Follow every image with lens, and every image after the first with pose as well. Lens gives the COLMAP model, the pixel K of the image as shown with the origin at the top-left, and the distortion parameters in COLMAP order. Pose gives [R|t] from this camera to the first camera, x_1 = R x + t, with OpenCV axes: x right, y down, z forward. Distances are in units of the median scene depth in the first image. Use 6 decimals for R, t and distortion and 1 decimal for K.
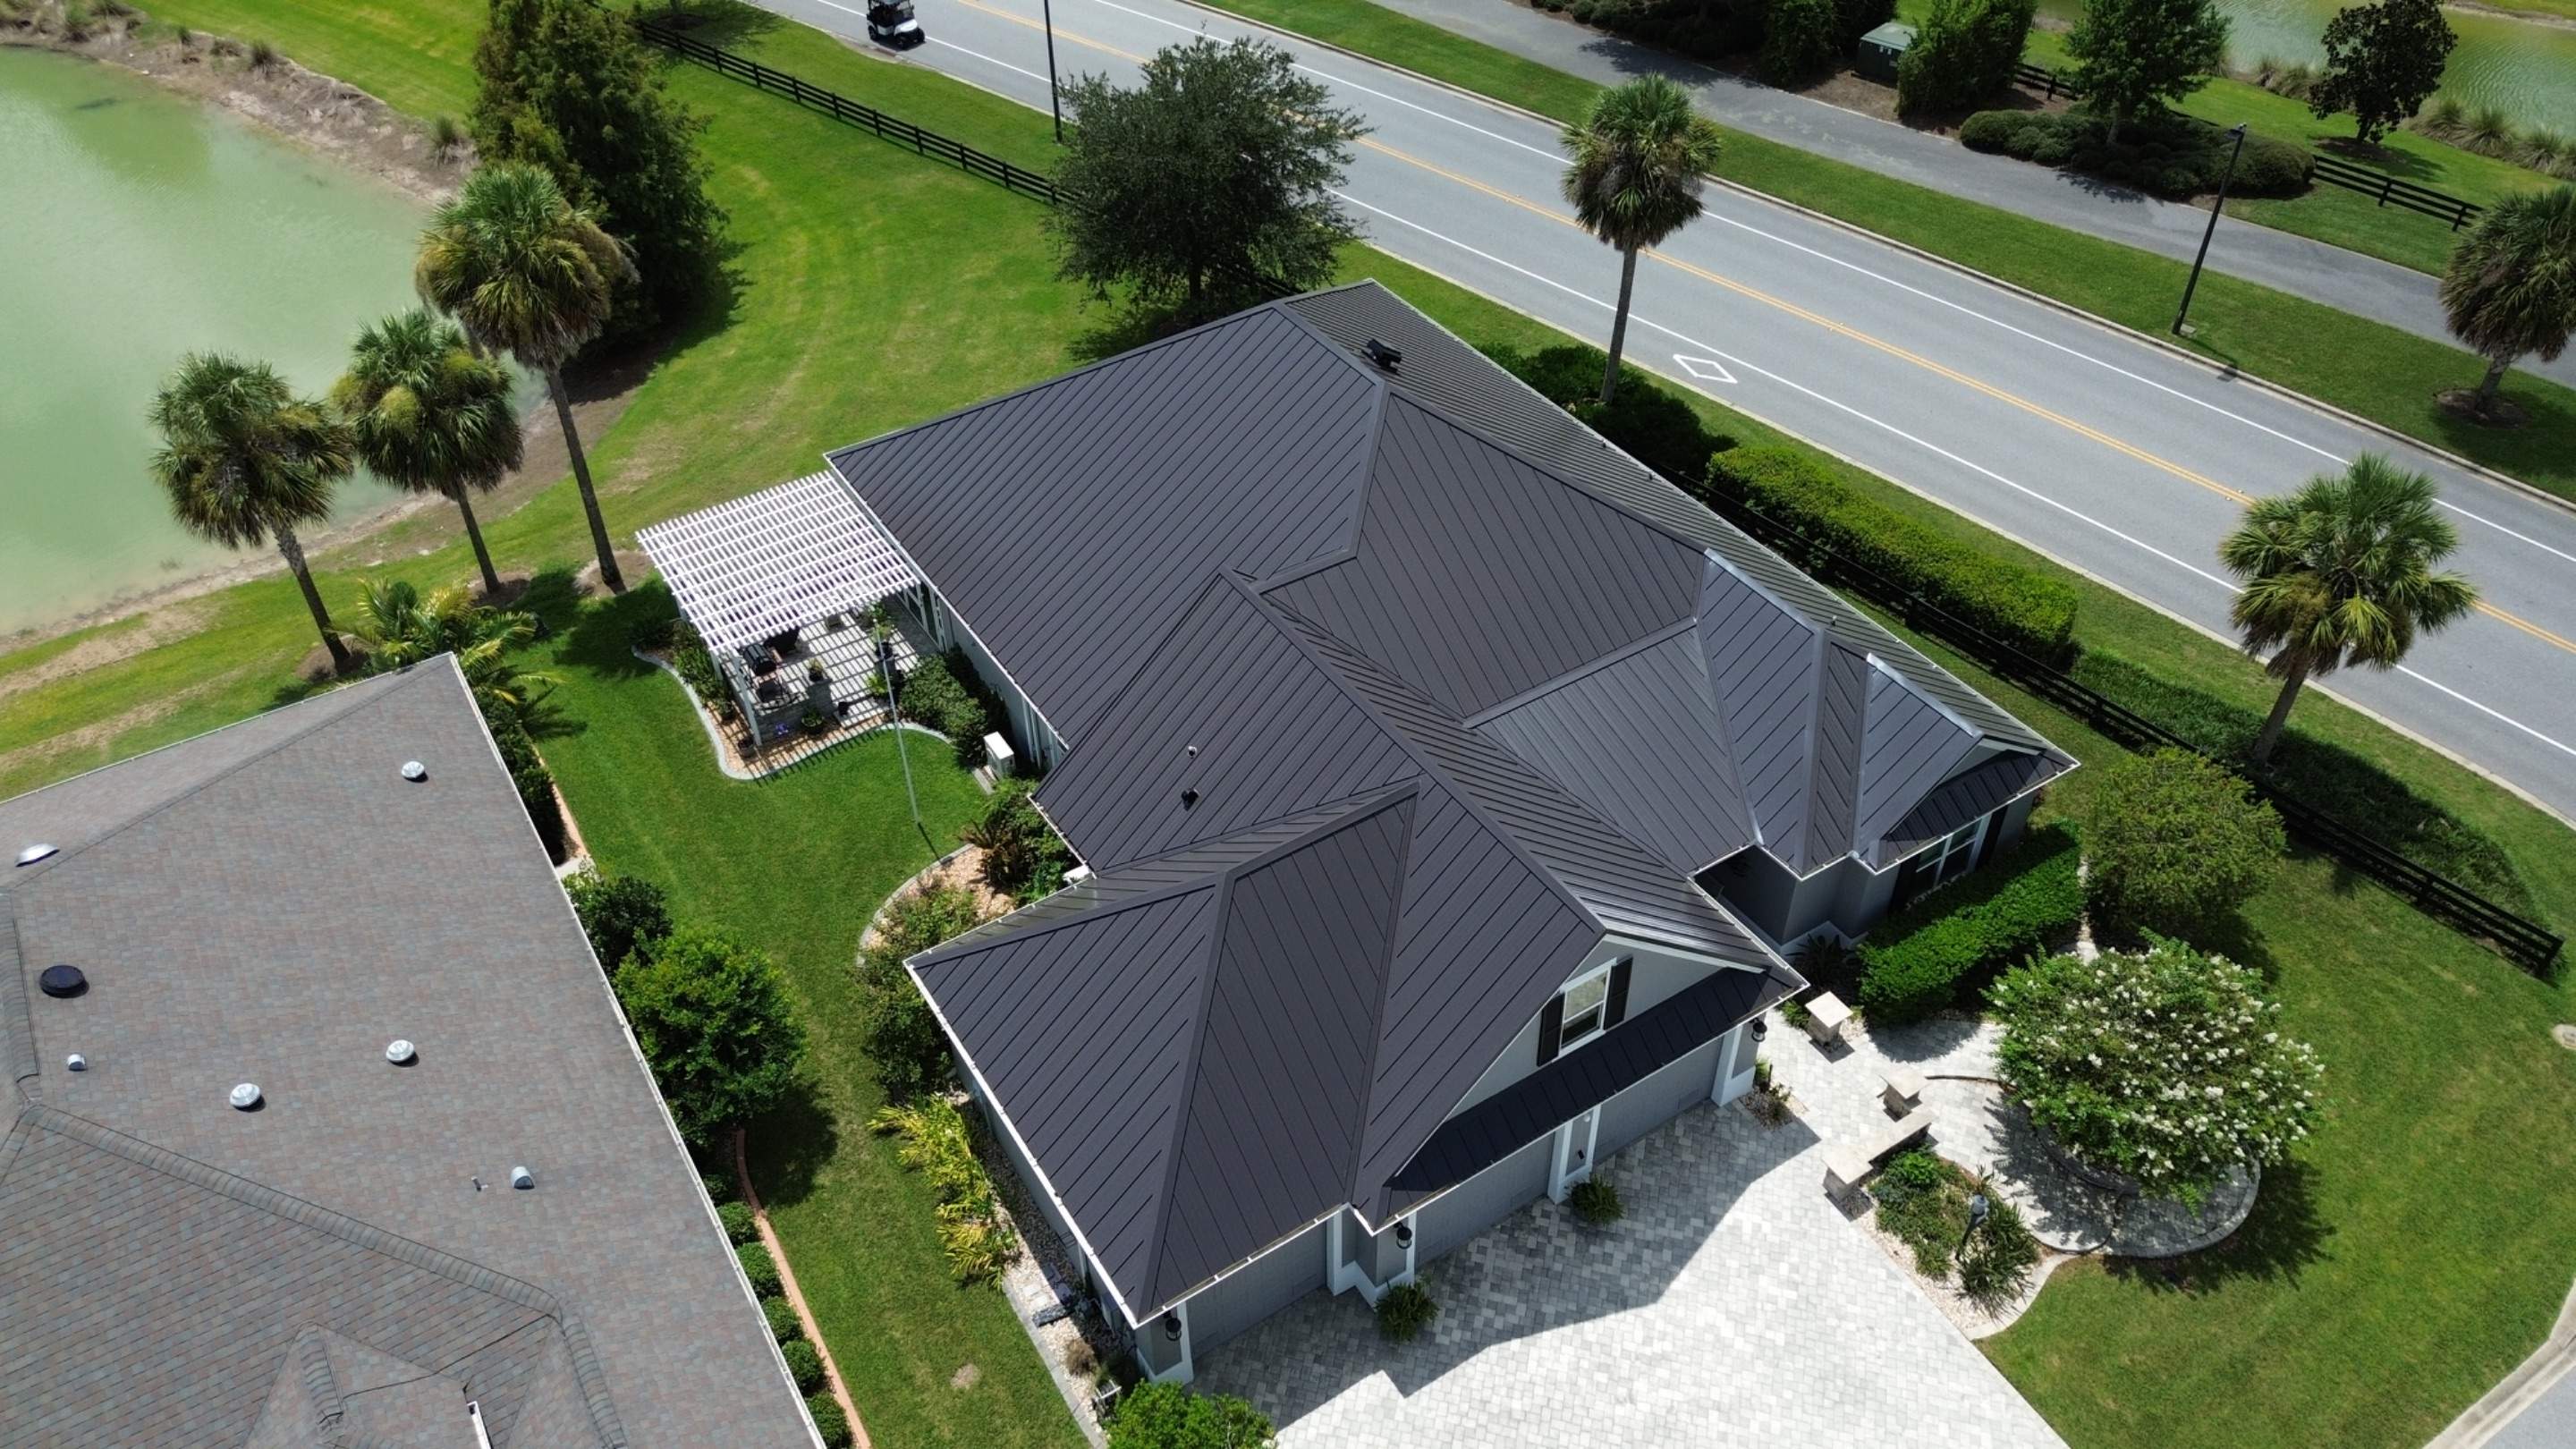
lens RADIAL K [[1833.8, 0, 1283.2], [0, 1833.8, 728.4], [0, 0, 1]] dist [0.048594, -0.041123]
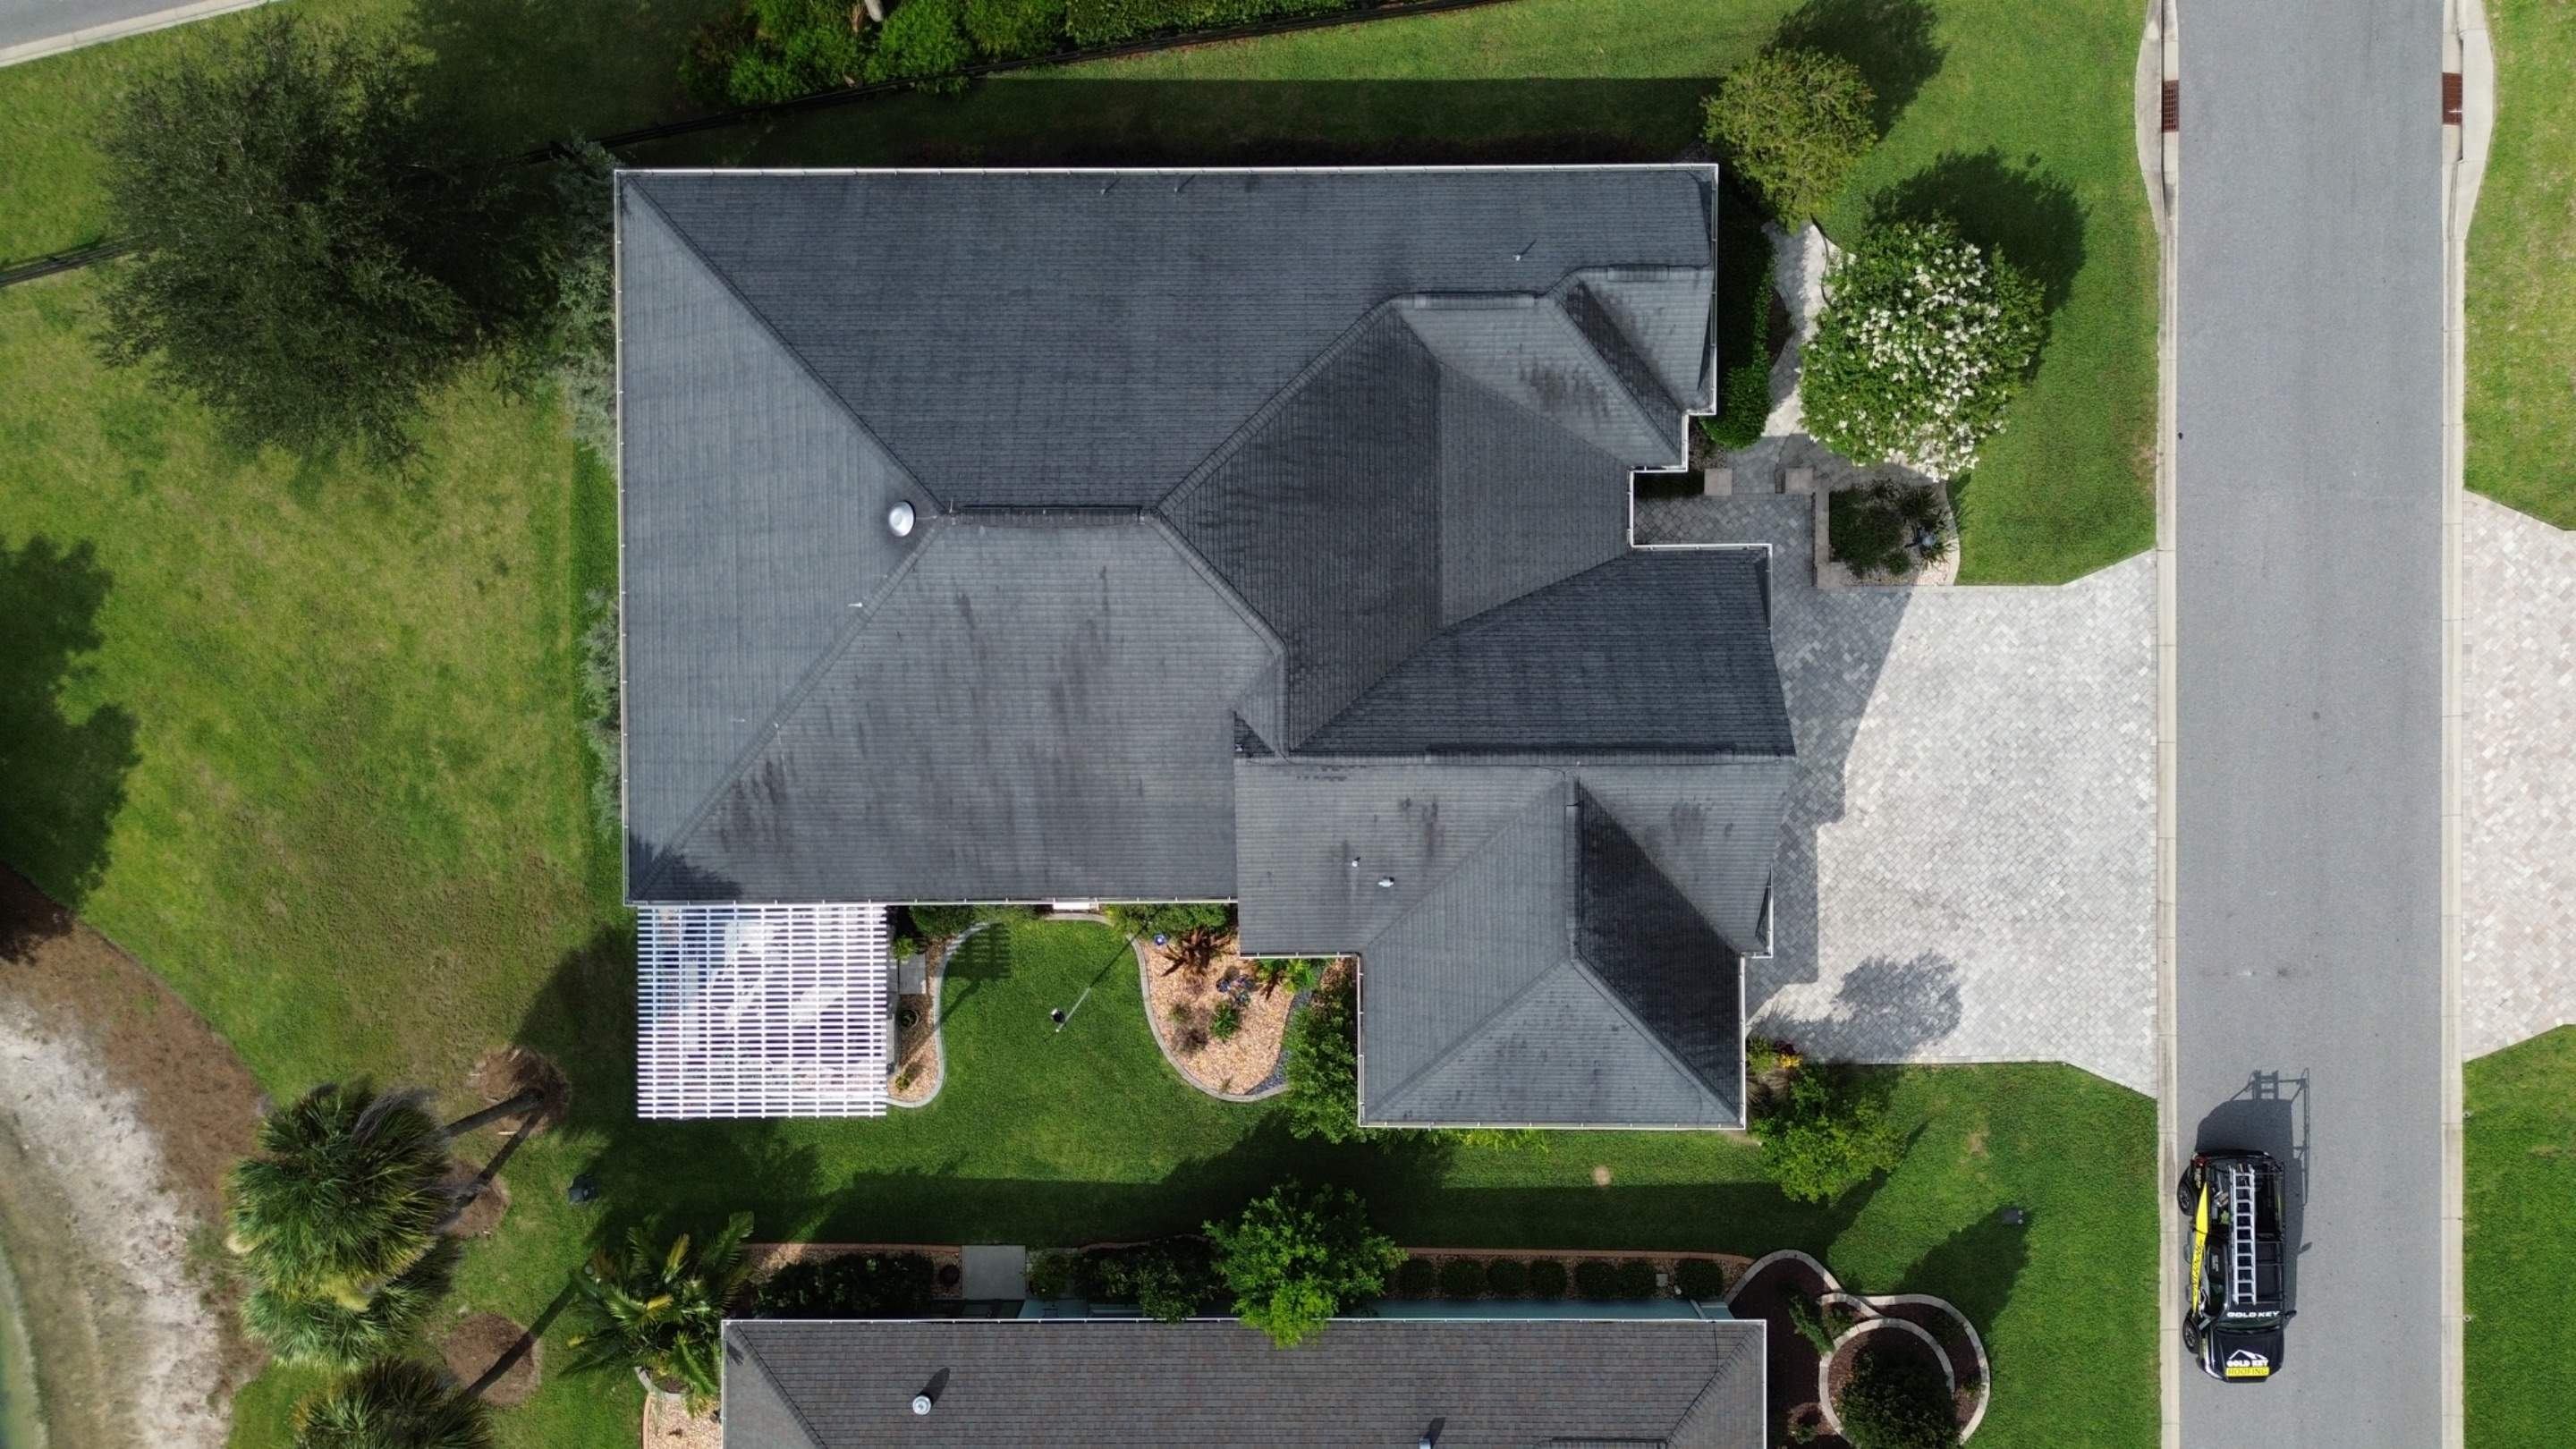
lens RADIAL K [[1833.8, 0, 1283.2], [0, 1833.8, 728.4], [0, 0, 1]] dist [0.048594, -0.041123]
pose [[0.531855, -0.846835, -0.001310, -0.001704], [0.556666, 0.348447, 0.754127, -0.997441], [-0.638164, -0.401815, 0.656727, 0.332914]]
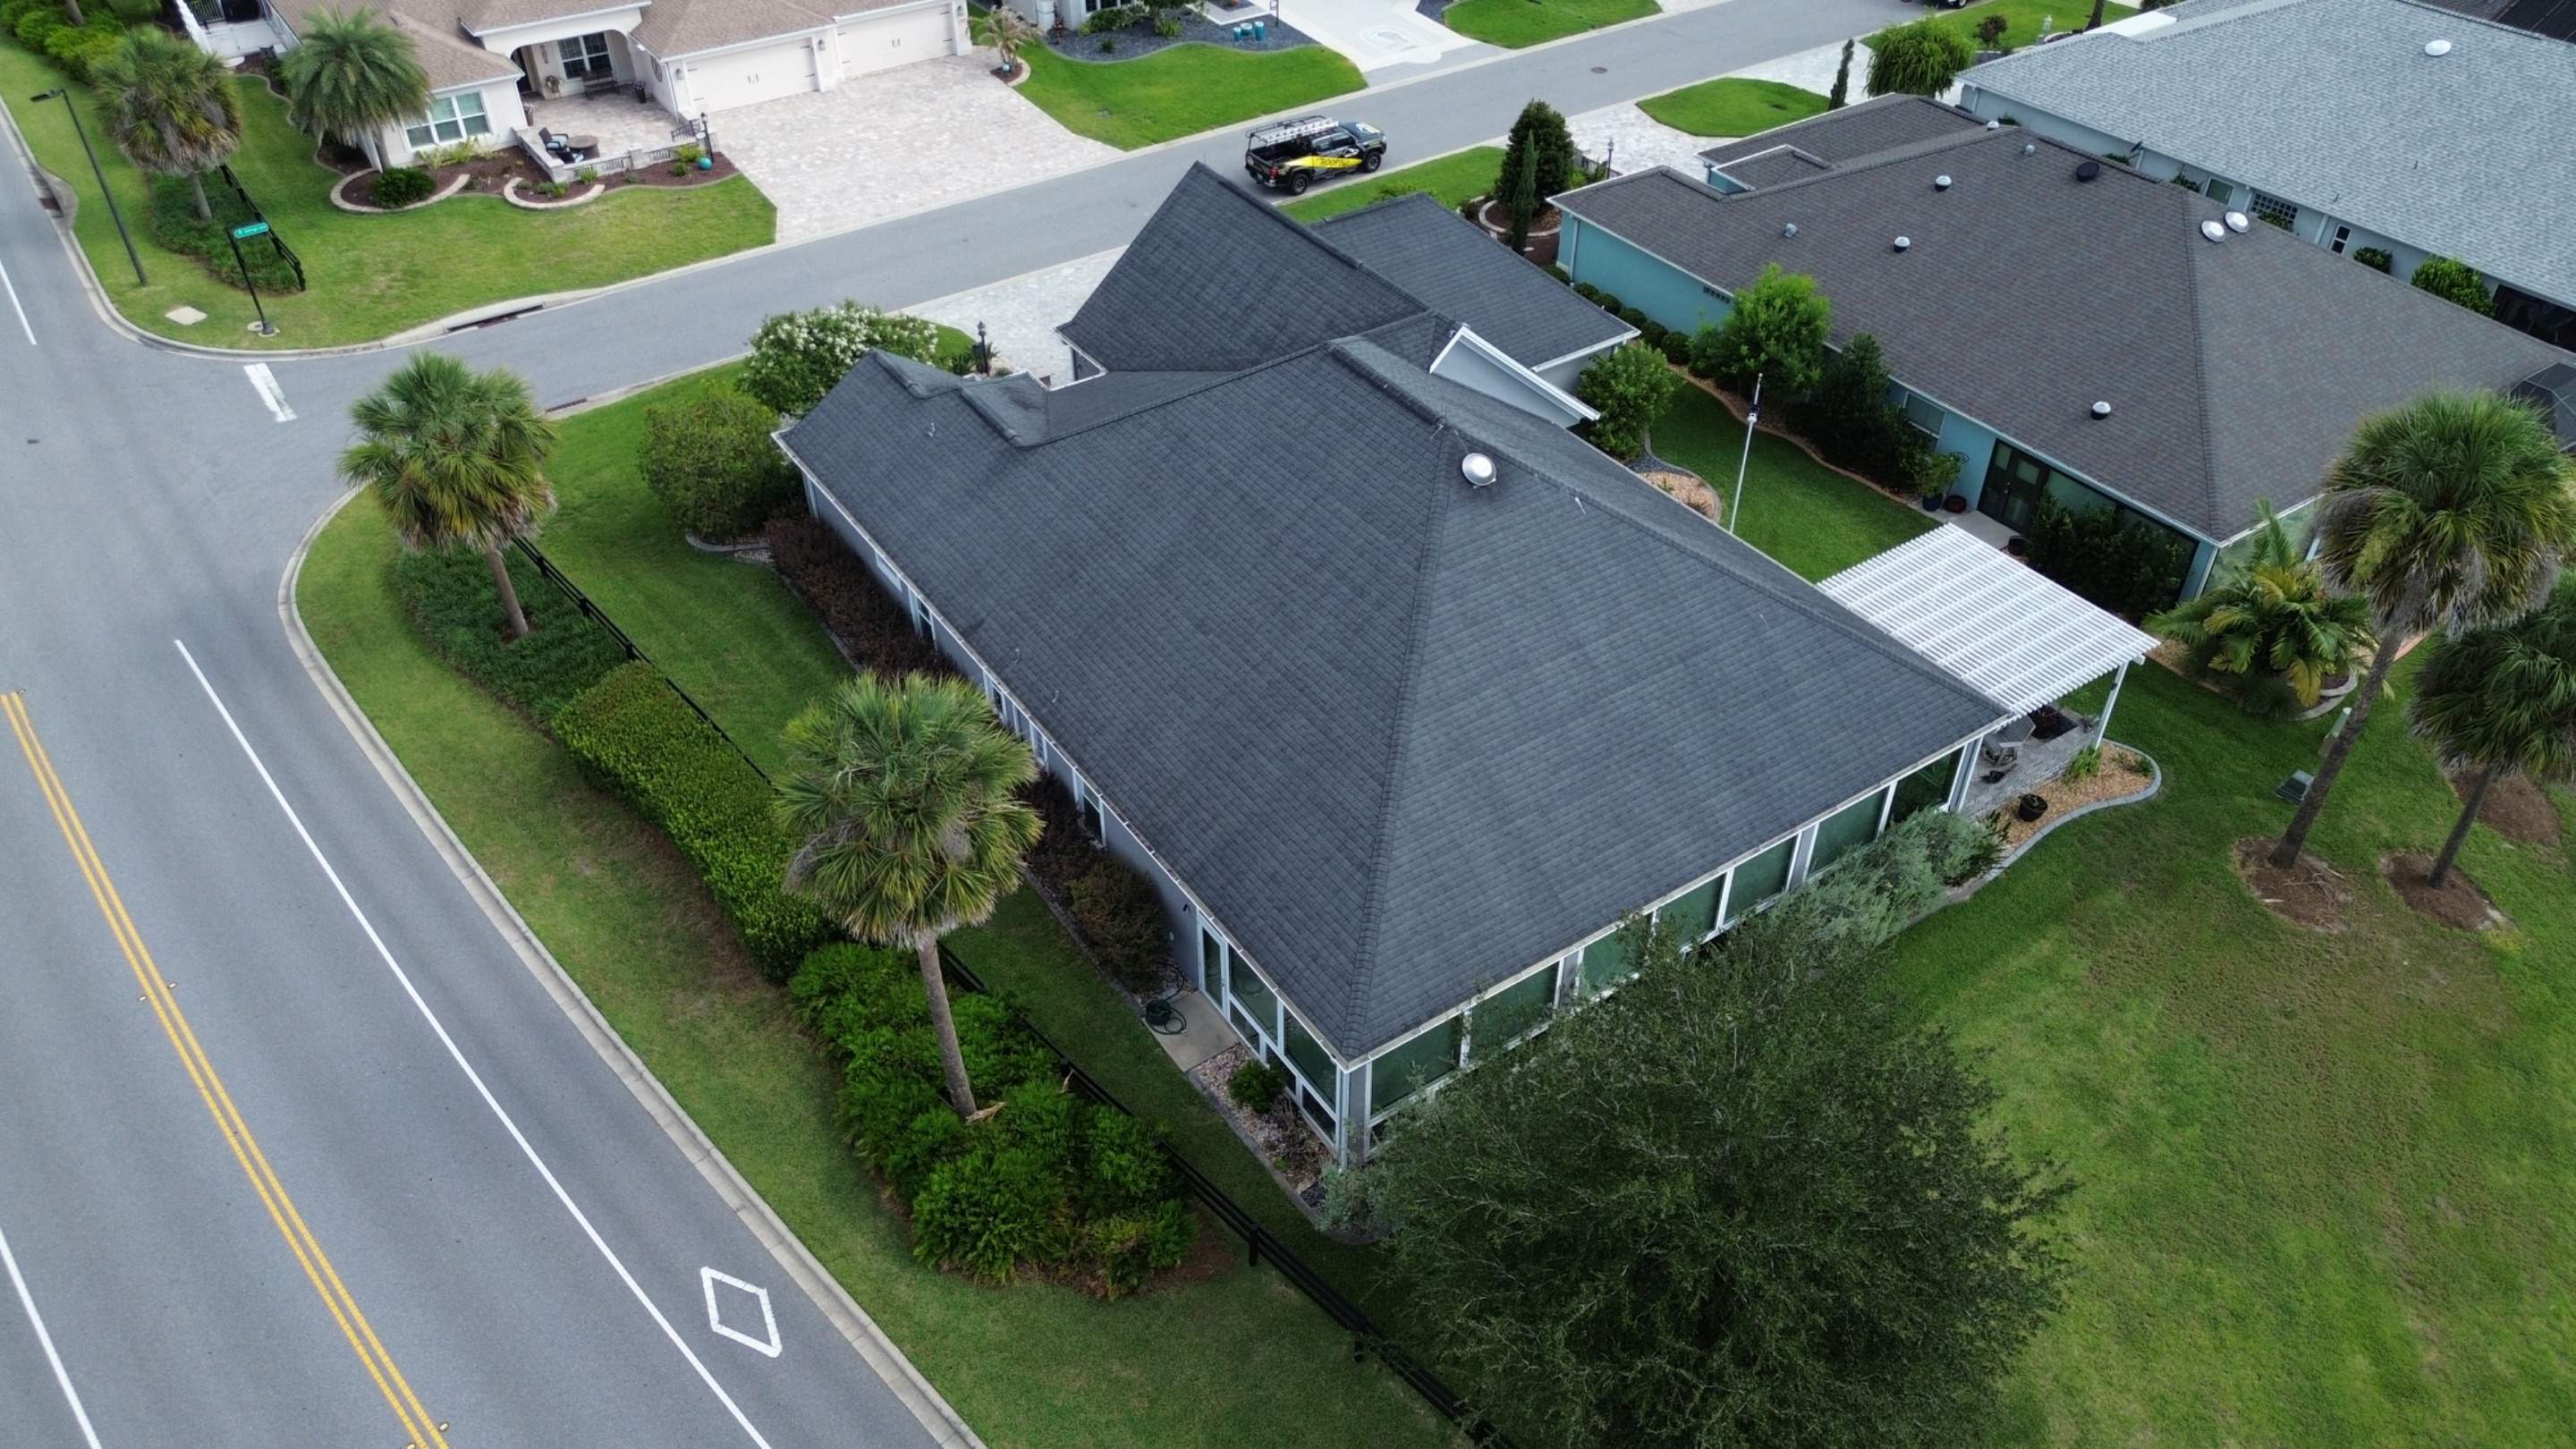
lens RADIAL K [[1833.3, 0, 1280.4], [0, 1833.3, 719.4], [0, 0, 1]] dist [0.061181, -0.058638]
pose [[-0.999420, 0.033761, -0.004479, 0.111449], [0.001297, 0.169175, 0.985585, -1.375776], [0.034032, 0.985008, -0.169121, 1.640564]]
